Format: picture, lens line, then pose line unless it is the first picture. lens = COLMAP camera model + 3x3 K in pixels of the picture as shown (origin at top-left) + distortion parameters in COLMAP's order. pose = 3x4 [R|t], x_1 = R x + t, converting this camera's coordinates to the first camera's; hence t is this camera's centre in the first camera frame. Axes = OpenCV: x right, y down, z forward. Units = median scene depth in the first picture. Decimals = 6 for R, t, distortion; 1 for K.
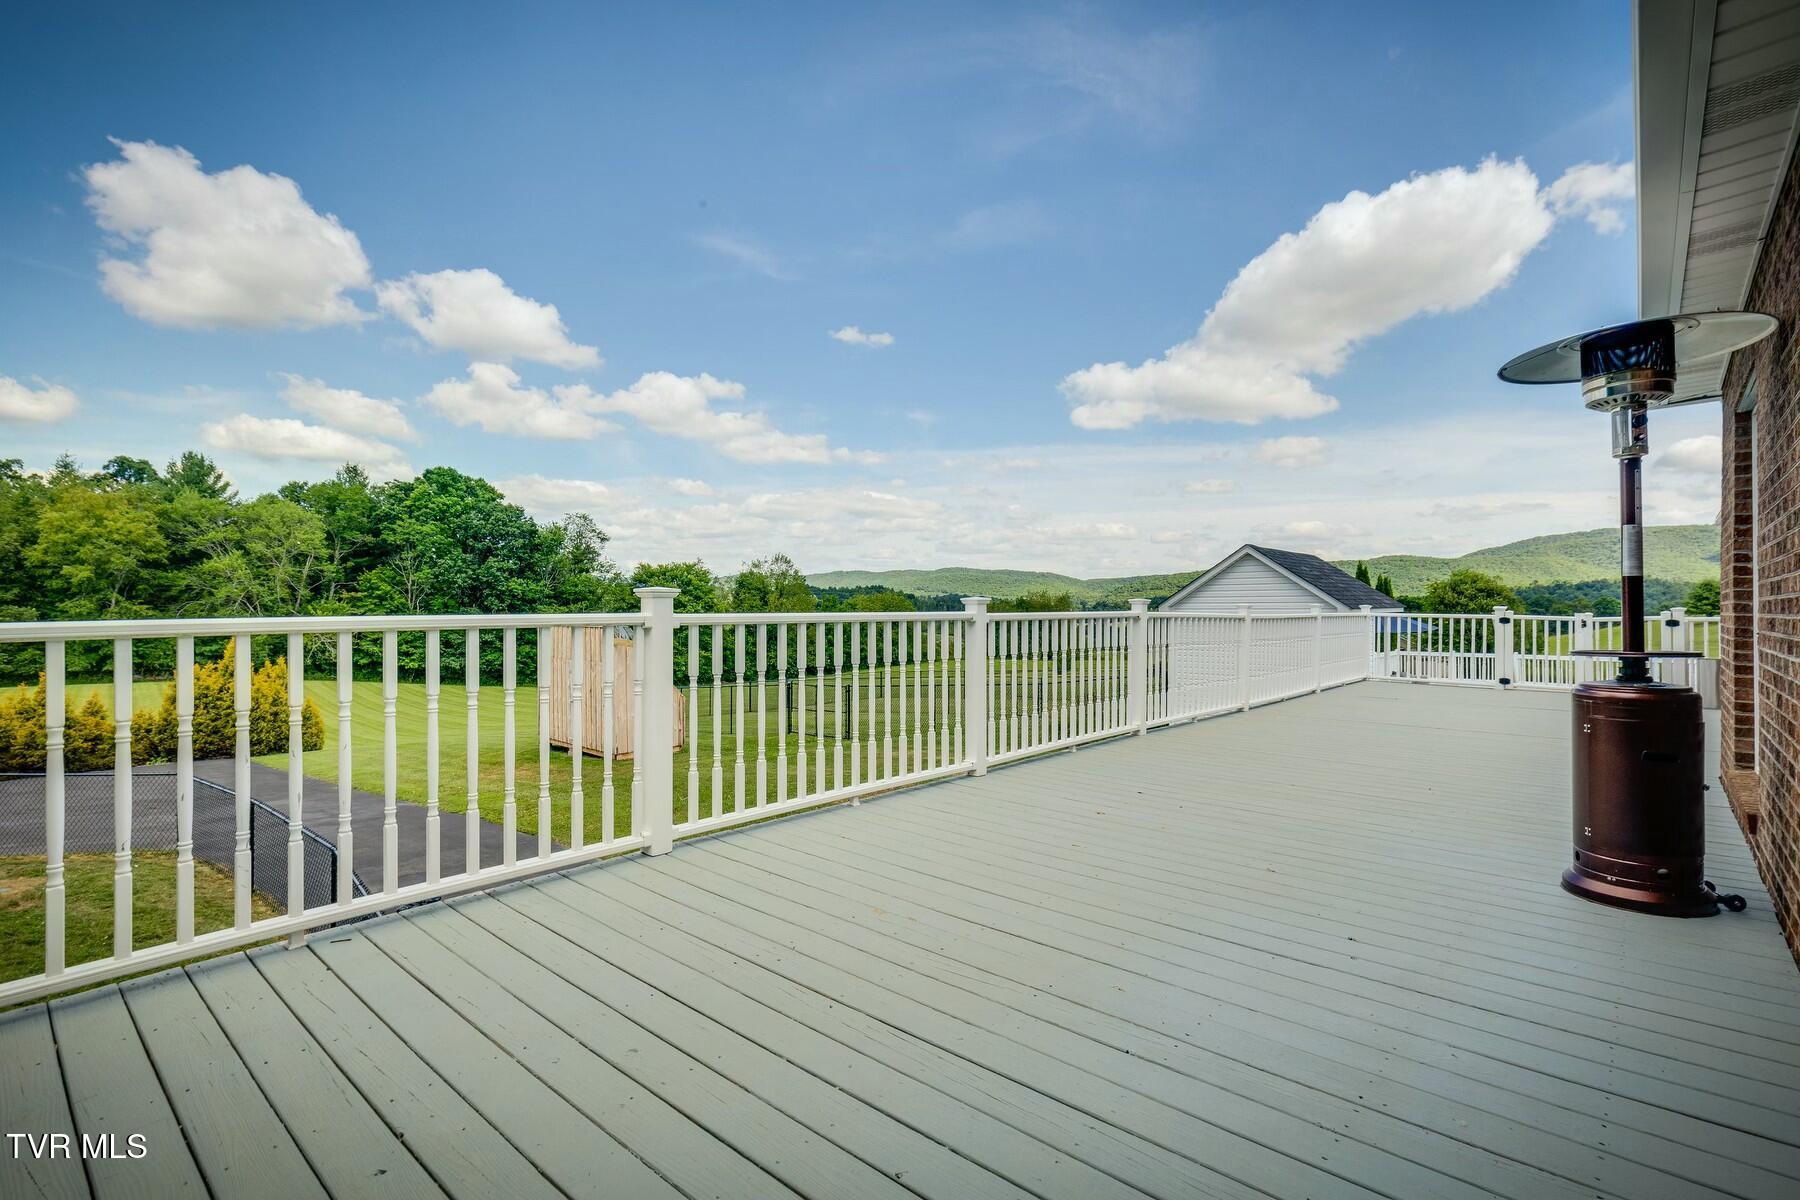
lens RADIAL K [[831.8, 0, 888.2], [0, 831.8, 586.7], [0, 0, 1]] dist [0.001108, -0.000491]
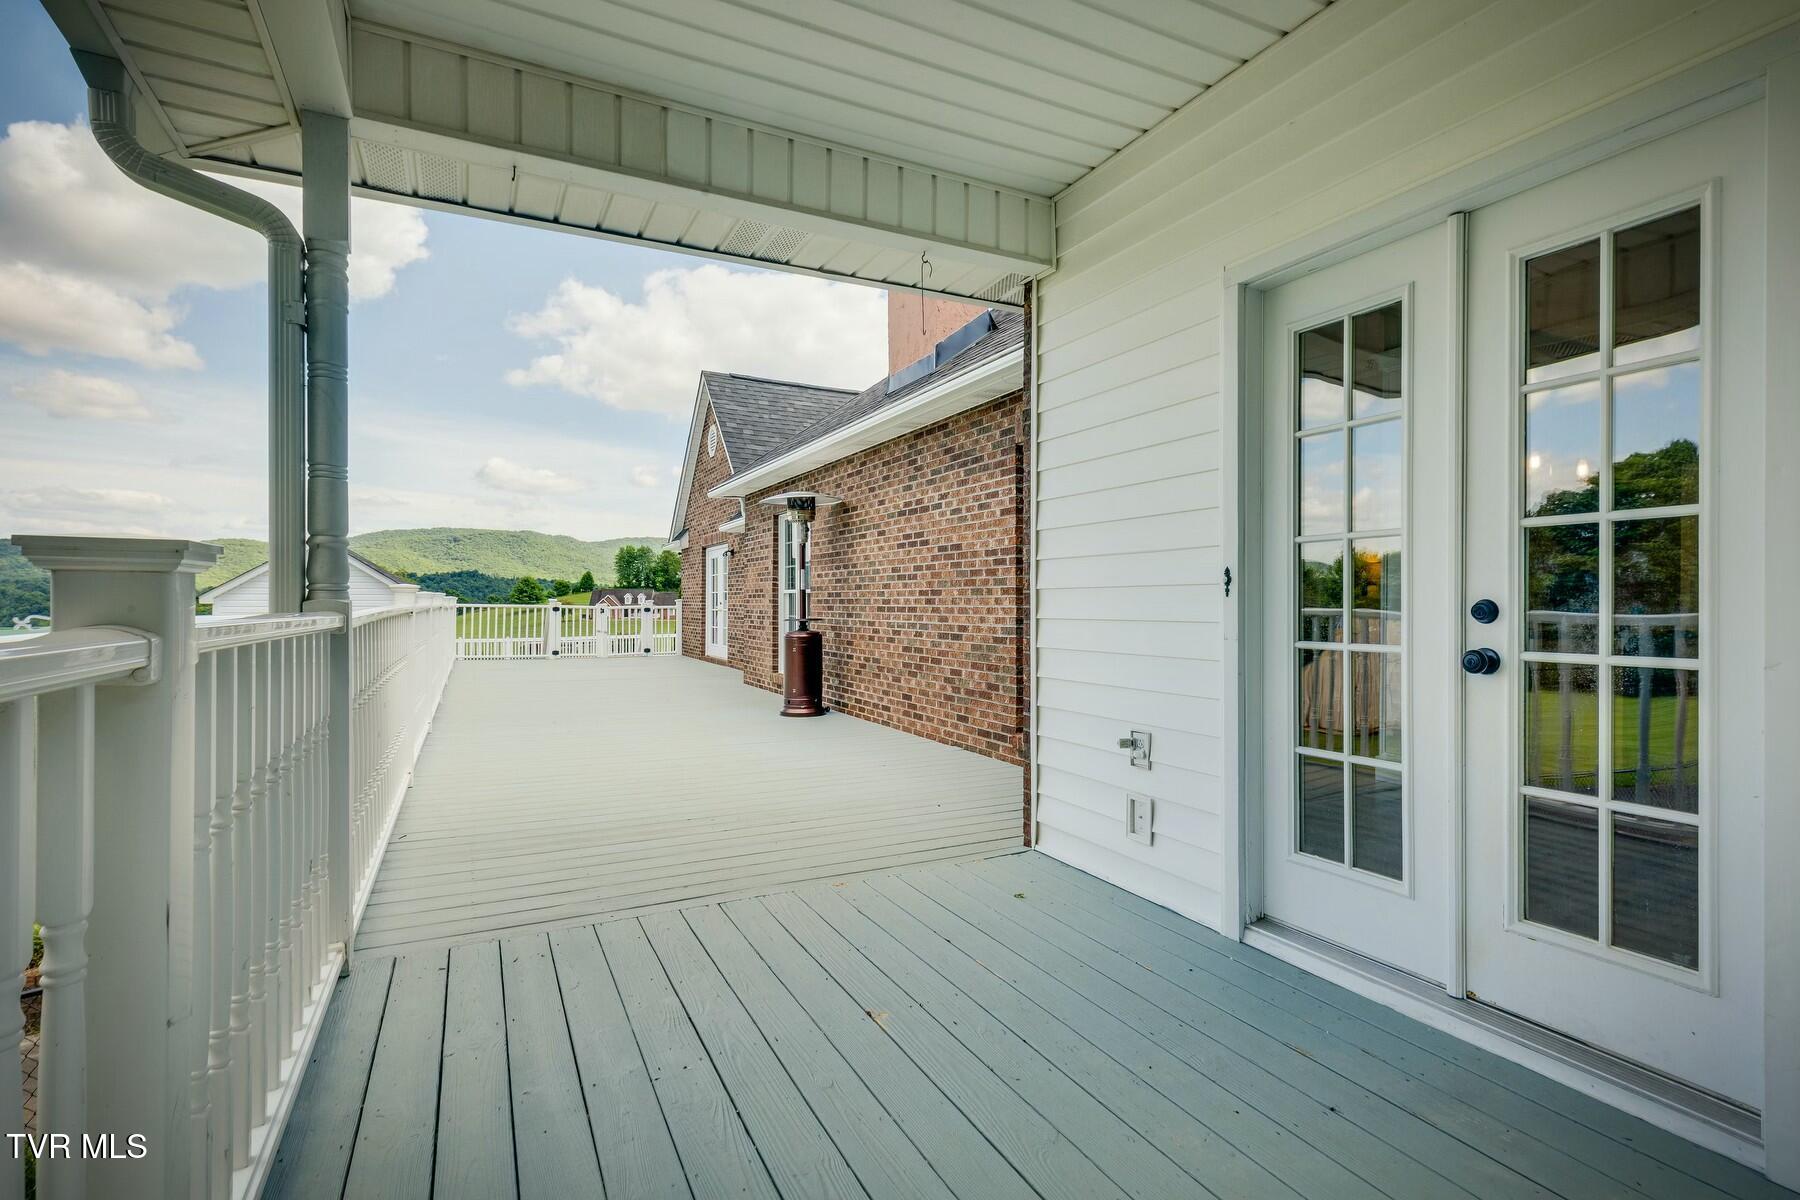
lens RADIAL K [[831.8, 0, 898.6], [0, 831.8, 600.3], [0, 0, 1]] dist [0.001108, -0.000491]
pose [[0.395210, -0.000535, 0.918591, -1.329035], [-0.025182, 0.999618, 0.011417, -0.016772], [-0.918246, -0.027644, 0.395045, -0.287674]]
